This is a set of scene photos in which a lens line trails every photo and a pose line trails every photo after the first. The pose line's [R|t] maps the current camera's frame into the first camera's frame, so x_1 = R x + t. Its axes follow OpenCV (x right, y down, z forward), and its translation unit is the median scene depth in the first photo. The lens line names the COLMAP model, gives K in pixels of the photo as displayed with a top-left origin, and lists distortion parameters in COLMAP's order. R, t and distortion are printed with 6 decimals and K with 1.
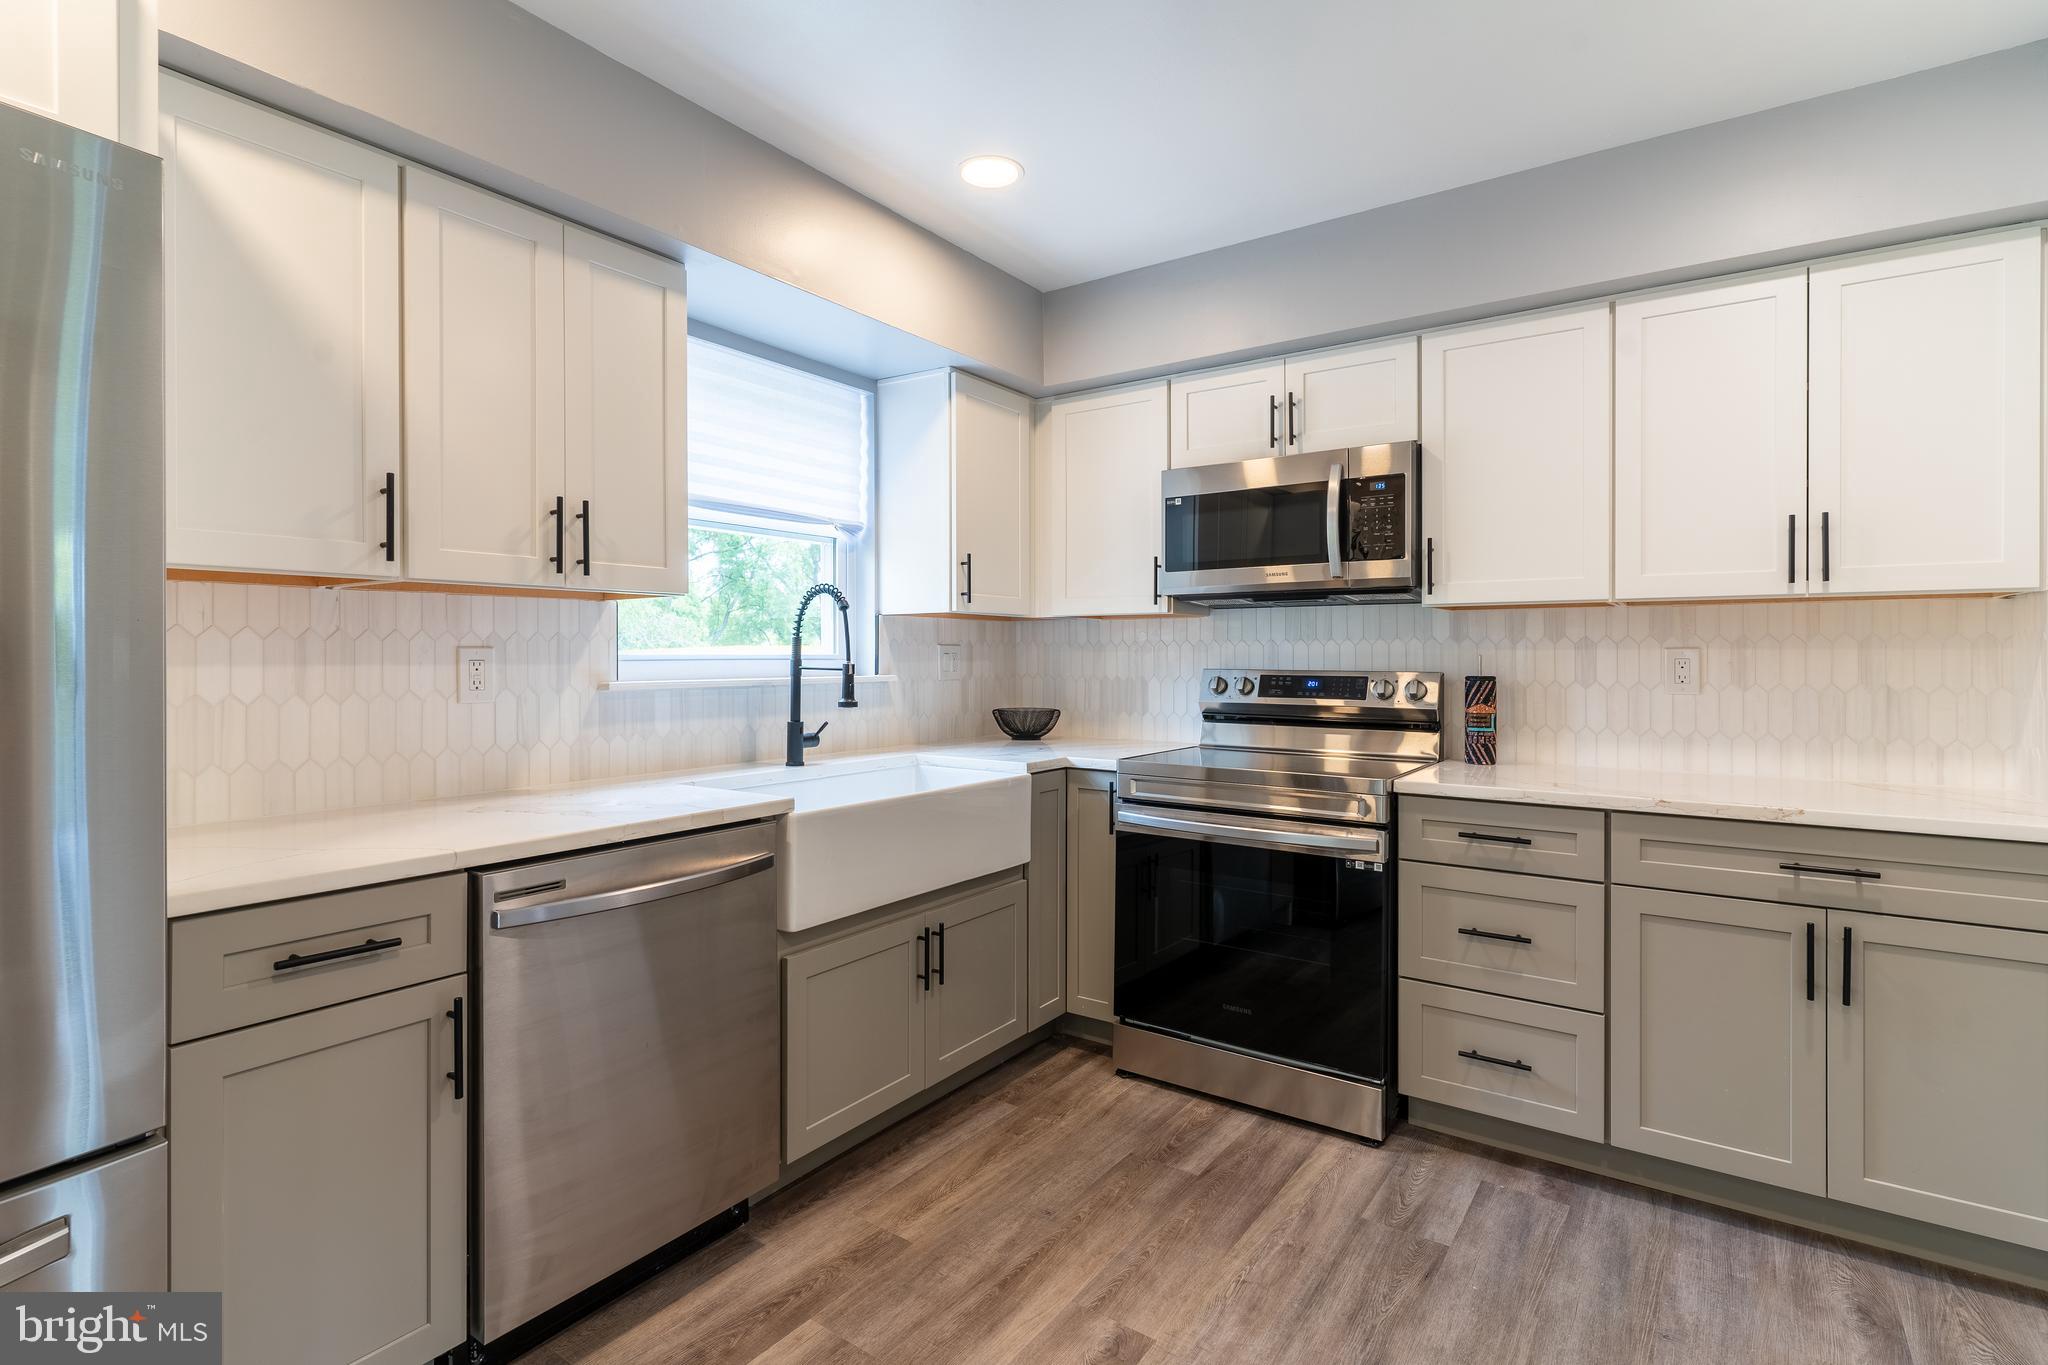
lens RADIAL K [[994.5, 0, 1002.8], [0, 994.5, 697.3], [0, 0, 1]] dist [0.000548, 0.001591]
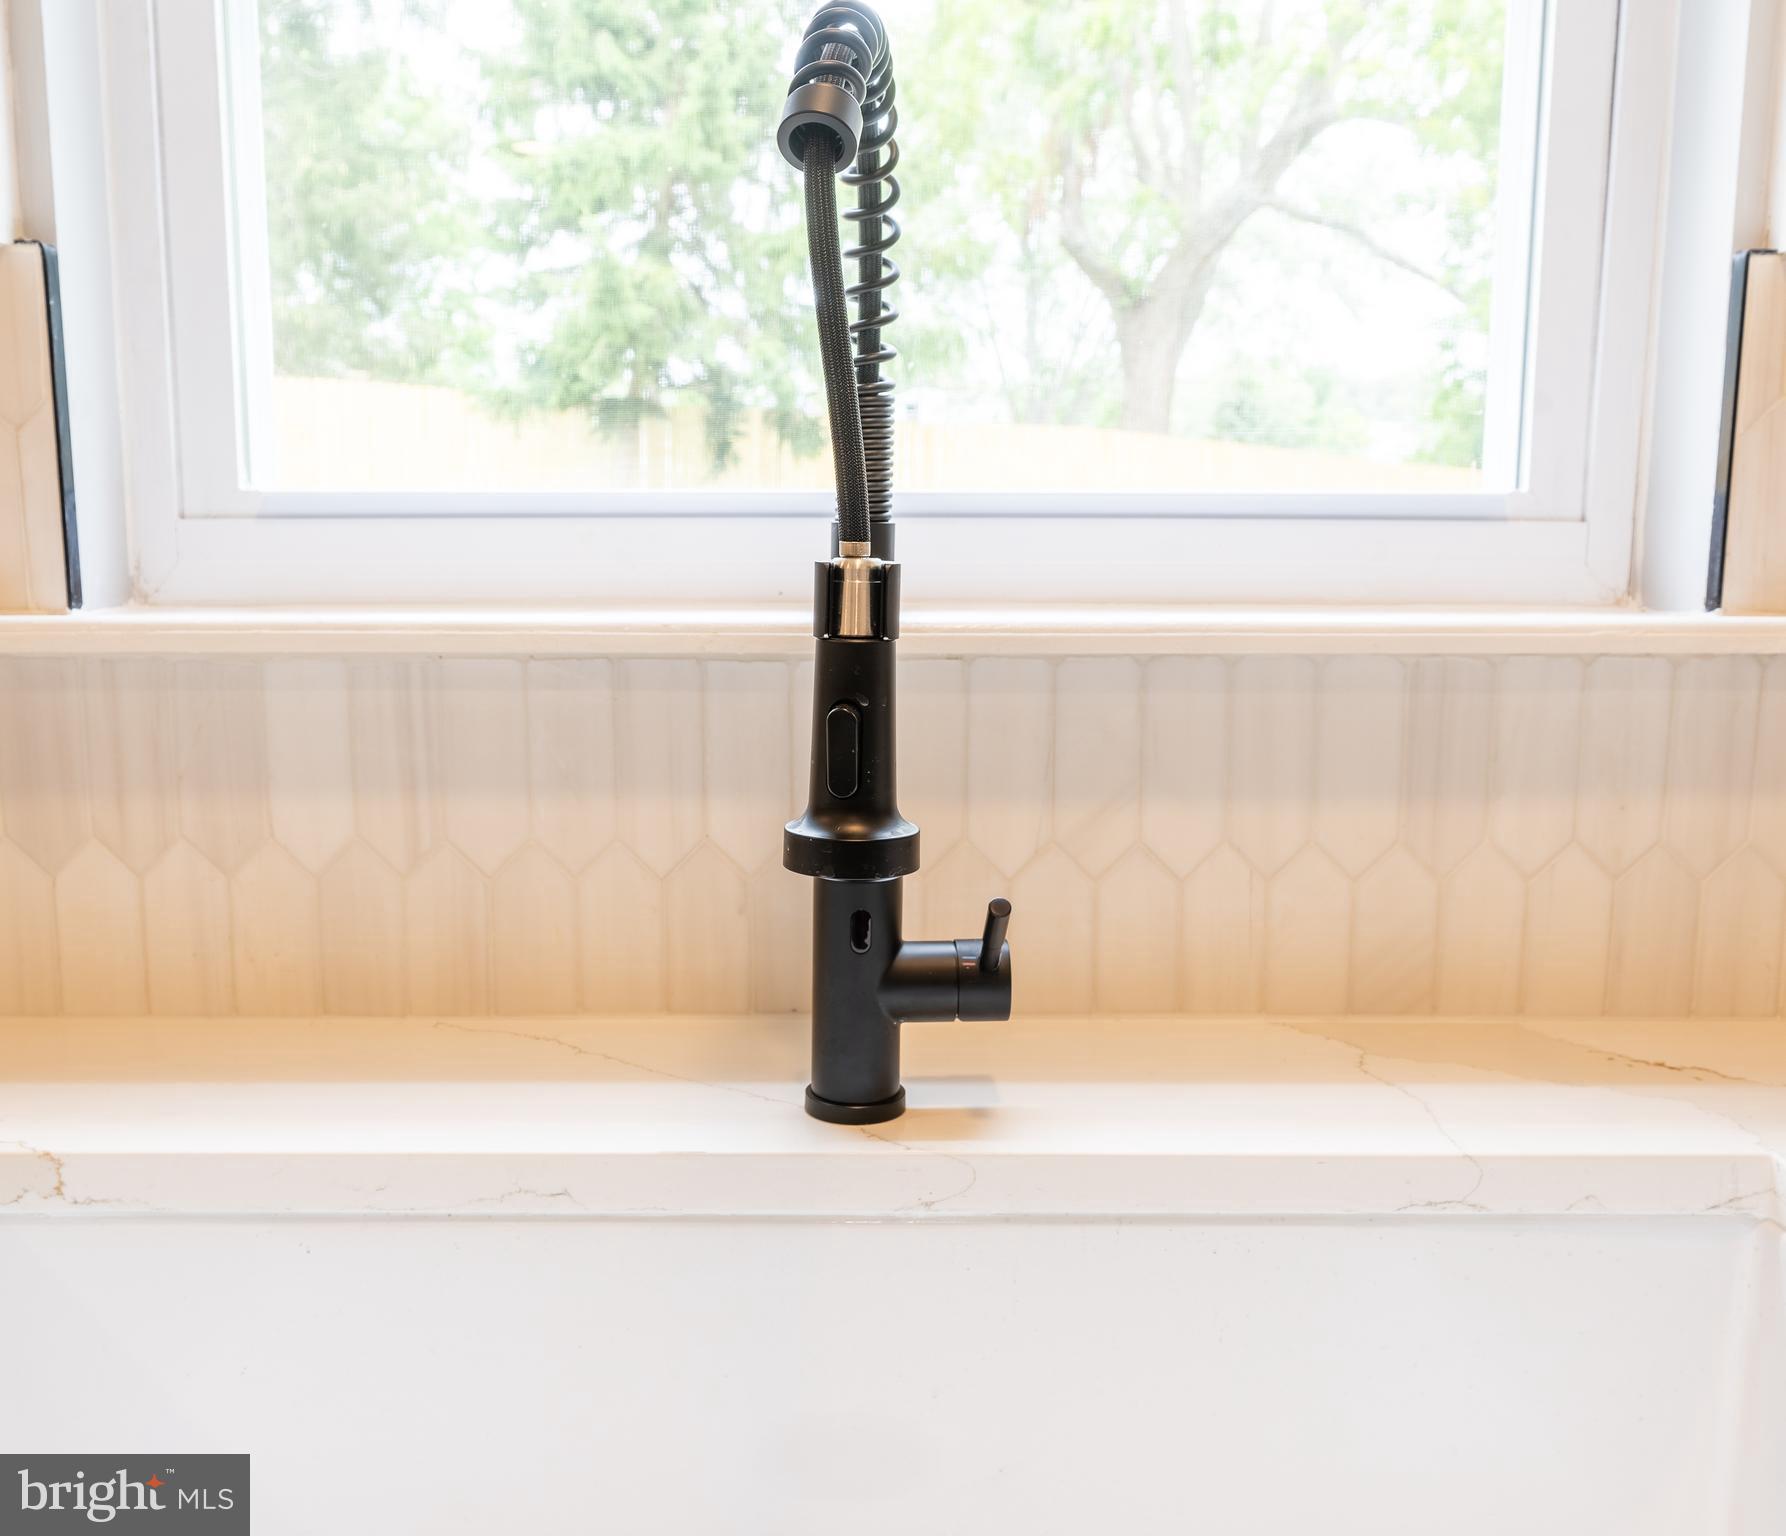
lens RADIAL K [[1786.5, 0, 895.2], [0, 1786.5, 814.0], [0, 0, 1]] dist [-0.001529, 0.000000]
pose [[0.582647, 0.147577, -0.799215, 0.046400], [-0.034749, 0.987000, 0.156919, -0.033074], [0.811982, -0.063656, 0.580200, 0.737042]]
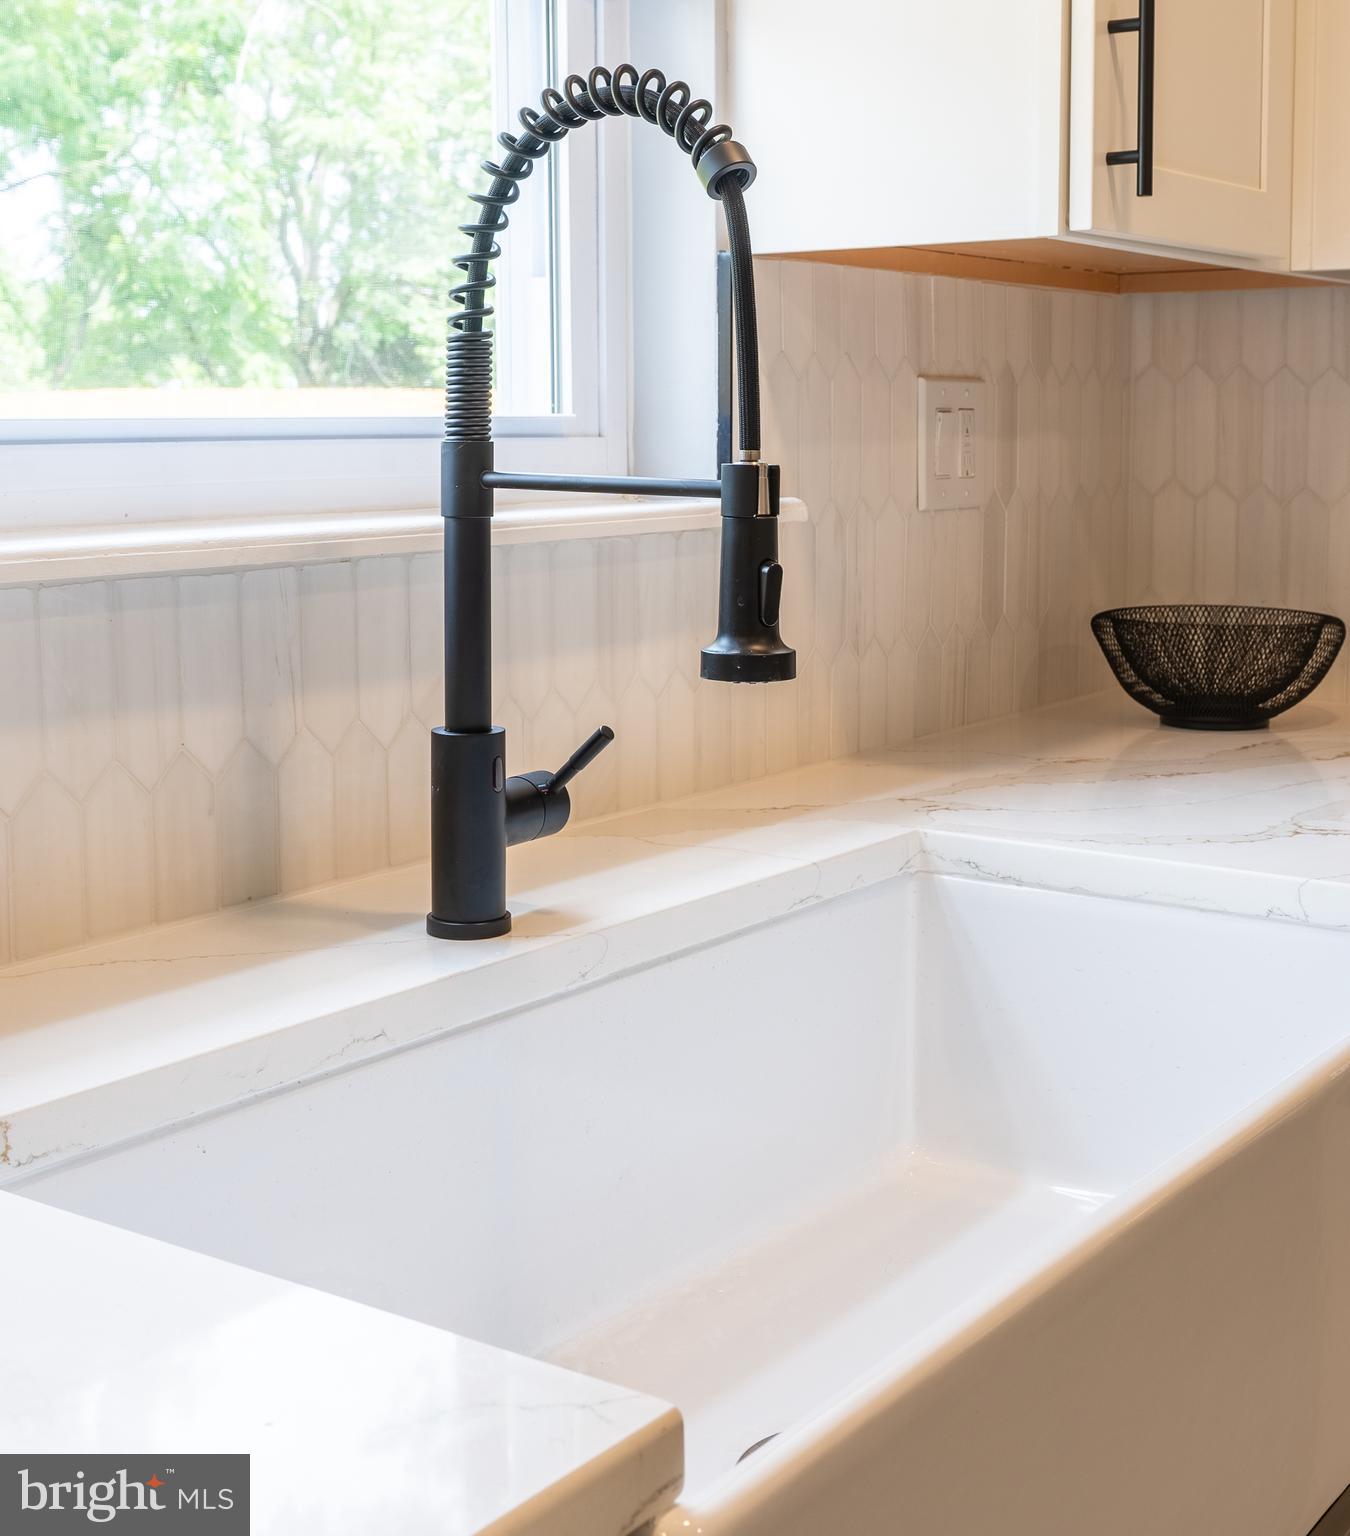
lens RADIAL K [[2156.5, 0, 677.6], [0, 2156.5, 757.6], [0, 0, 1]] dist [-0.047536, 0.000000]
pose [[0.999991, -0.001068, -0.004095, -0.144976], [0.001541, 0.993086, 0.117382, -0.022033], [0.003941, -0.117388, 0.993078, 0.480058]]
